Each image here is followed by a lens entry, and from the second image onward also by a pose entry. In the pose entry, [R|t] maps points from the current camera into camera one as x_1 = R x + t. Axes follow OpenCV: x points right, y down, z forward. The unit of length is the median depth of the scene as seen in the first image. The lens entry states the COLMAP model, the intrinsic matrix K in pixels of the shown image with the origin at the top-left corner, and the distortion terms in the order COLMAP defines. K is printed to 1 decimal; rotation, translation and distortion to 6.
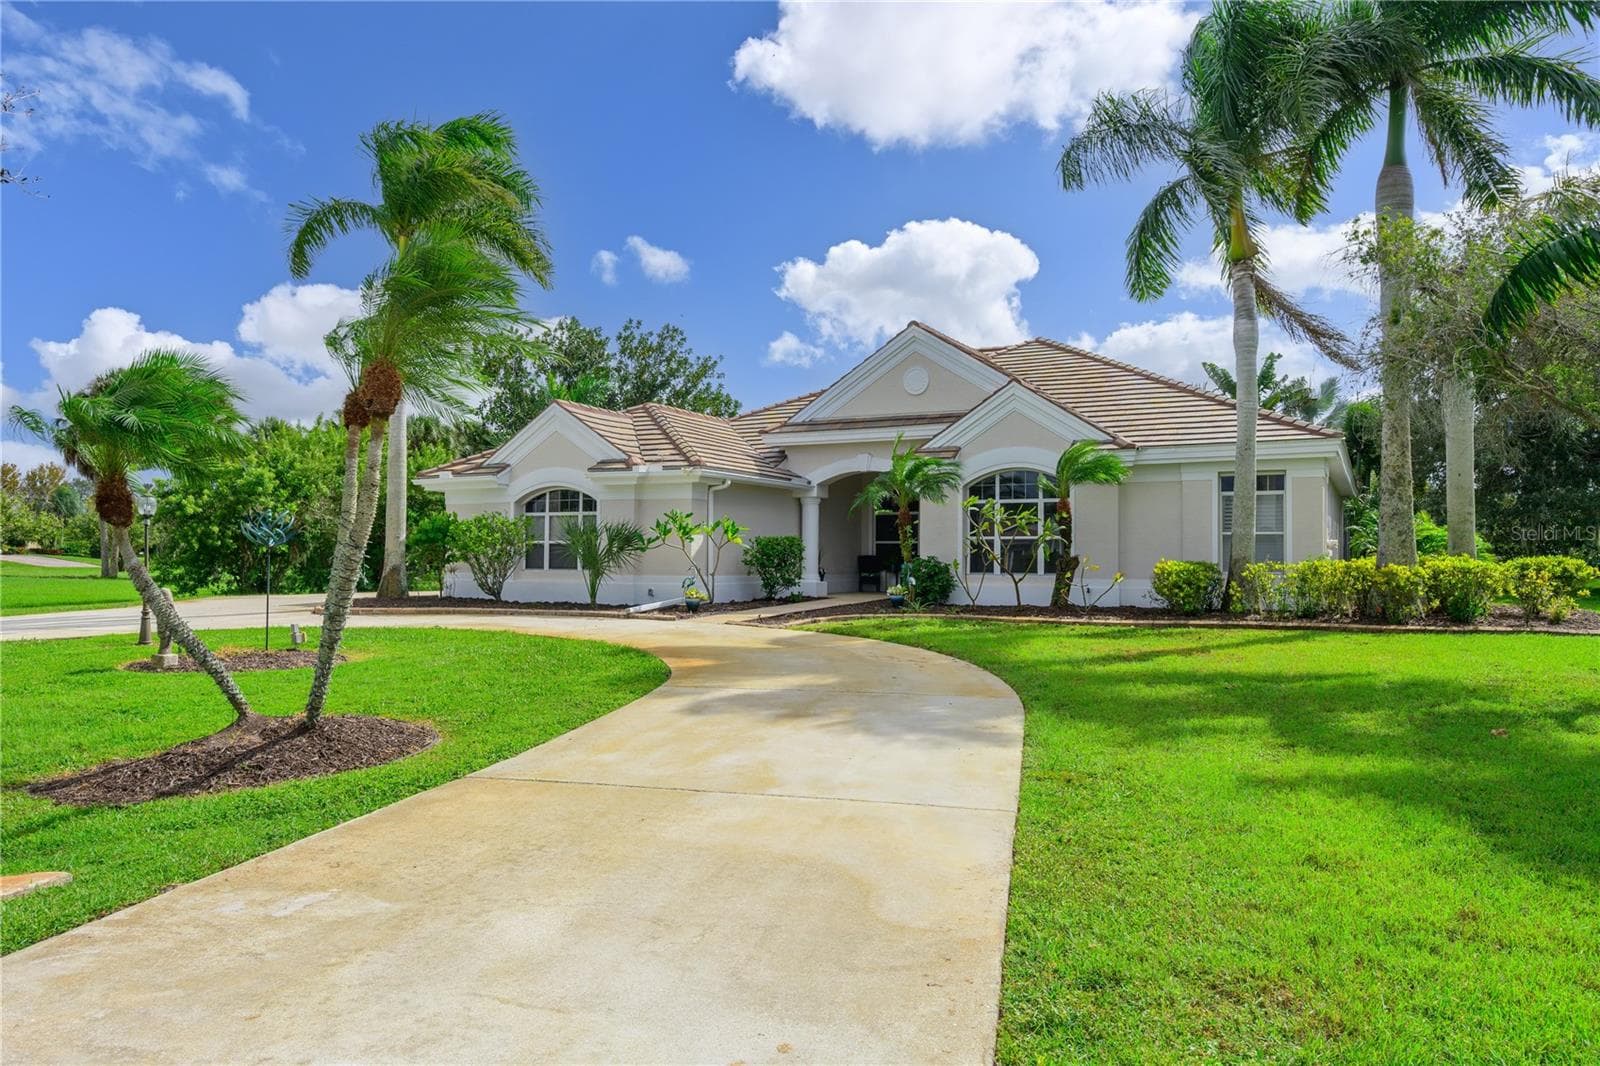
lens RADIAL K [[1329.3, 0, 800.0], [0, 1329.3, 533.0], [0, 0, 1]] dist [0.004703, 0.003609]
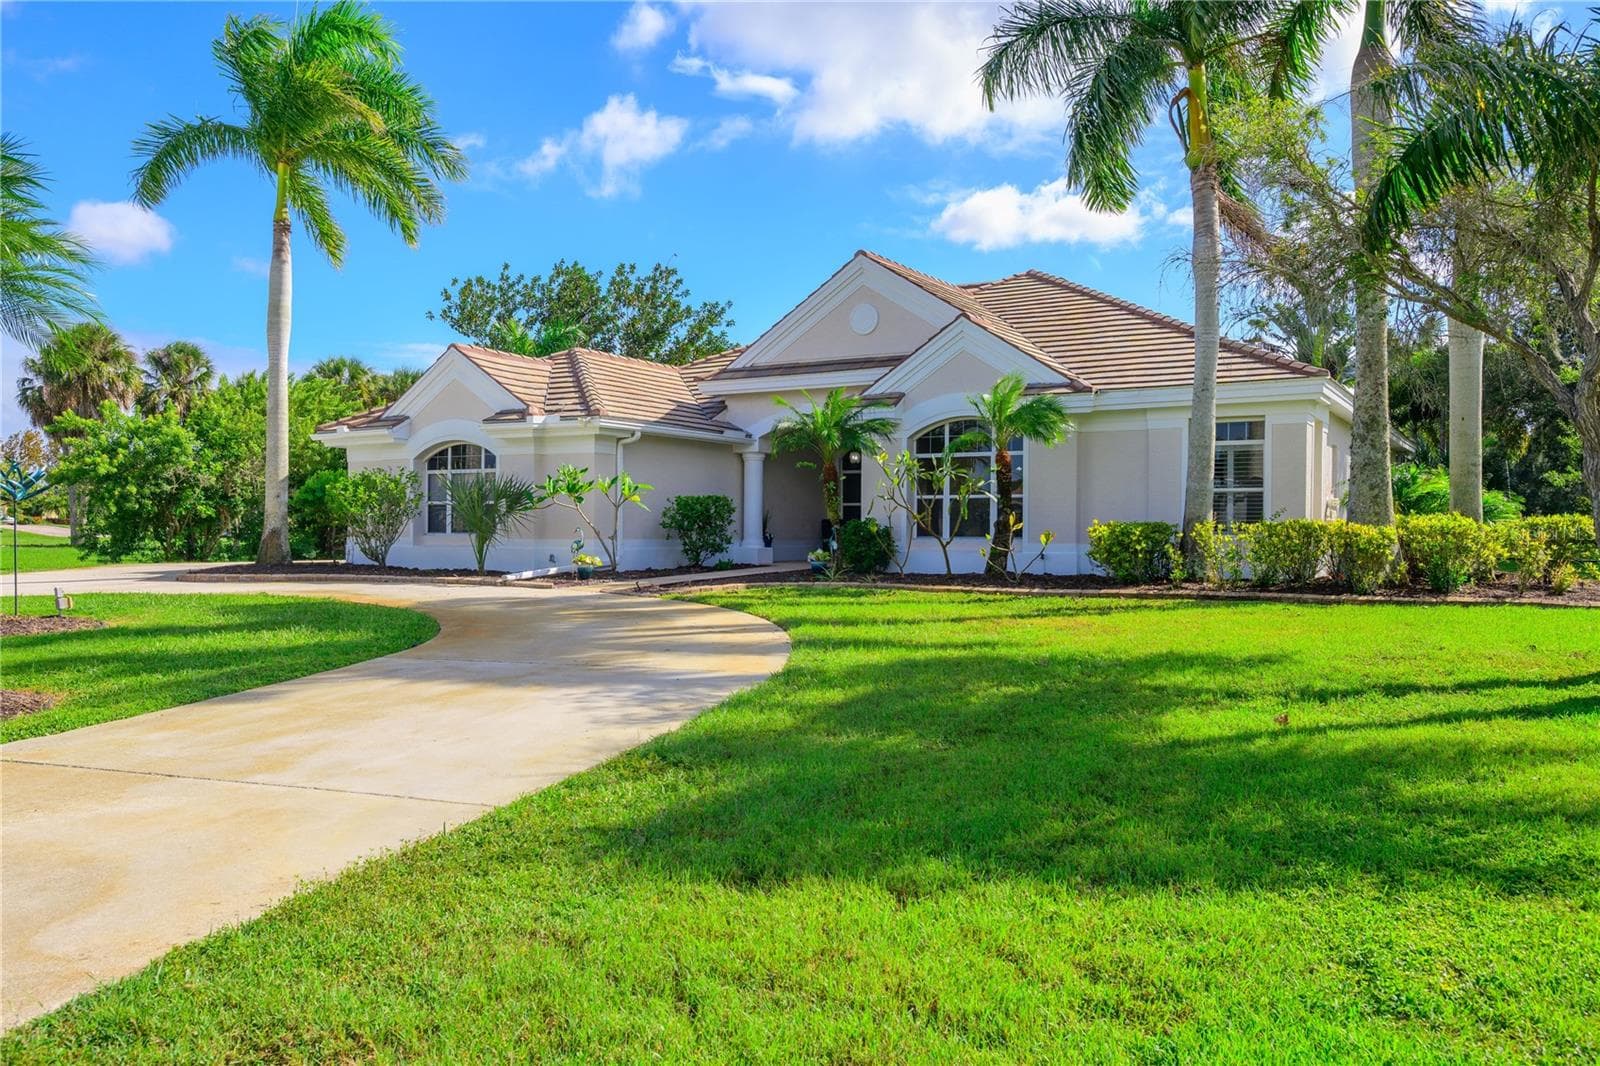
lens RADIAL K [[1433.2, 0, 832.8], [0, 1433.2, 533.6], [0, 0, 1]] dist [0.002942, 0.010504]
pose [[0.996611, 0.000684, -0.082252, 0.153756], [0.000803, 0.999837, 0.018044, 0.010788], [0.082251, -0.018048, 0.996448, 0.056151]]
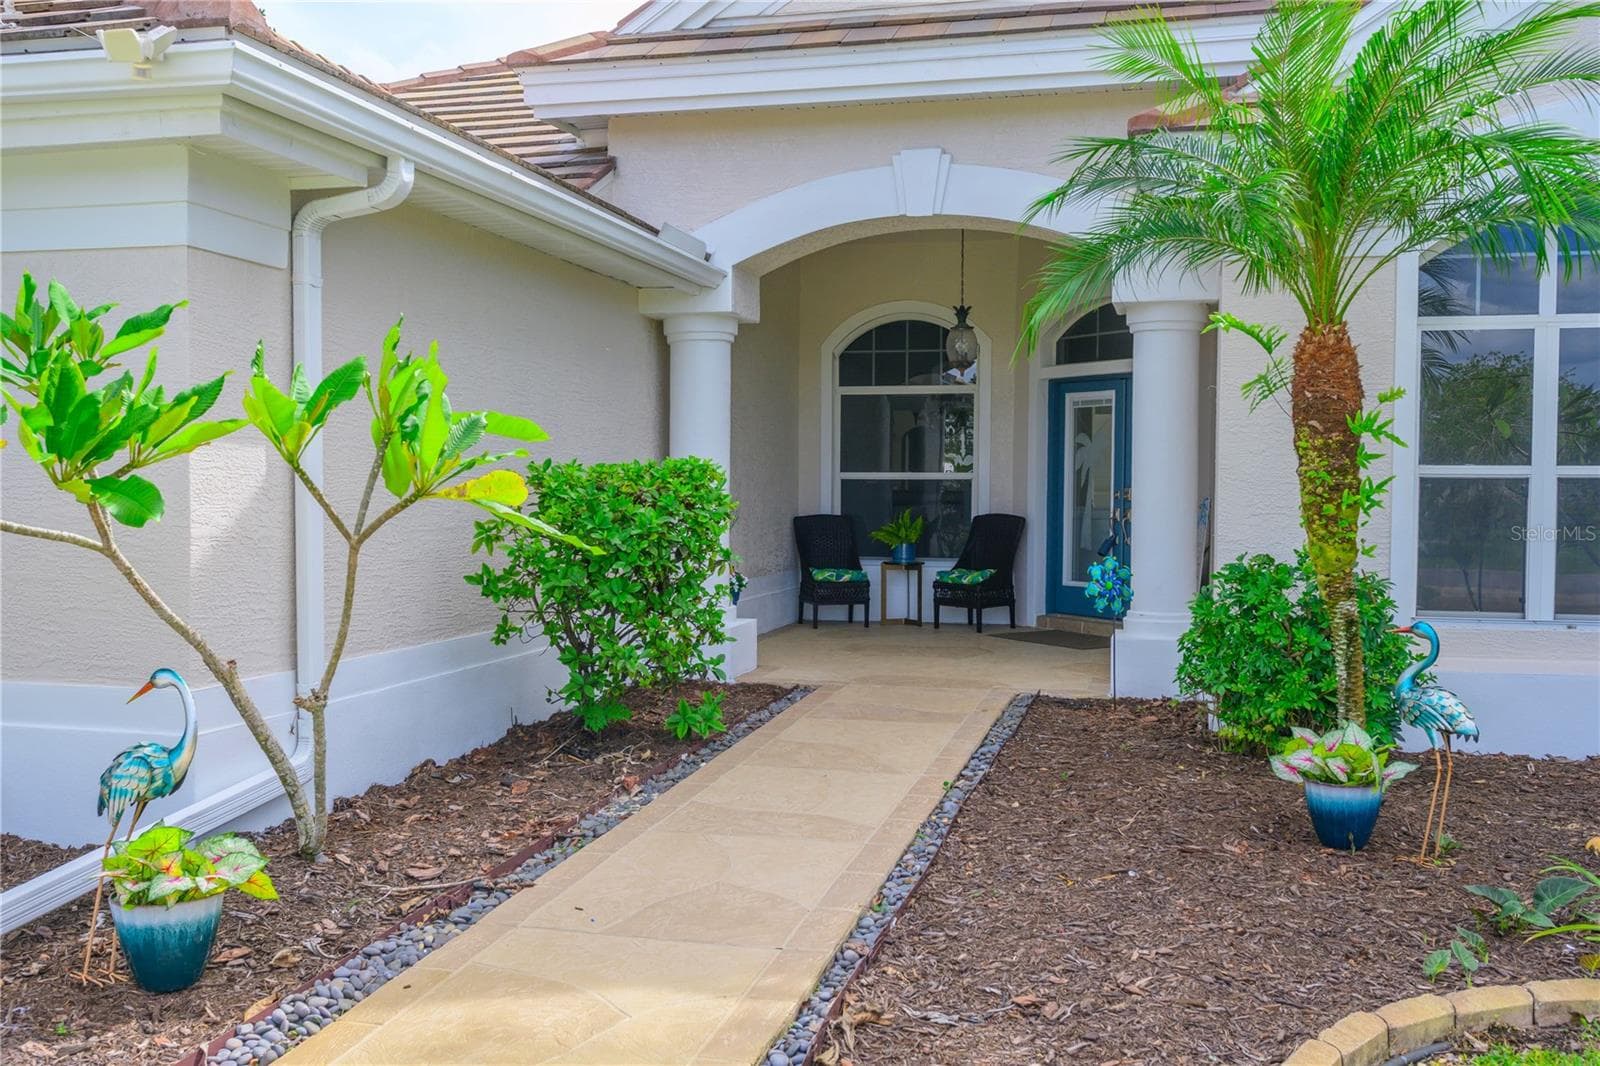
lens RADIAL K [[1433.2, 0, 832.8], [0, 1433.2, 533.6], [0, 0, 1]] dist [0.002942, 0.010504]
pose [[0.966533, -0.006590, 0.256458, -0.047151], [-0.008677, 0.998258, 0.058353, 0.000303], [-0.256396, -0.058625, 0.964792, 0.780782]]
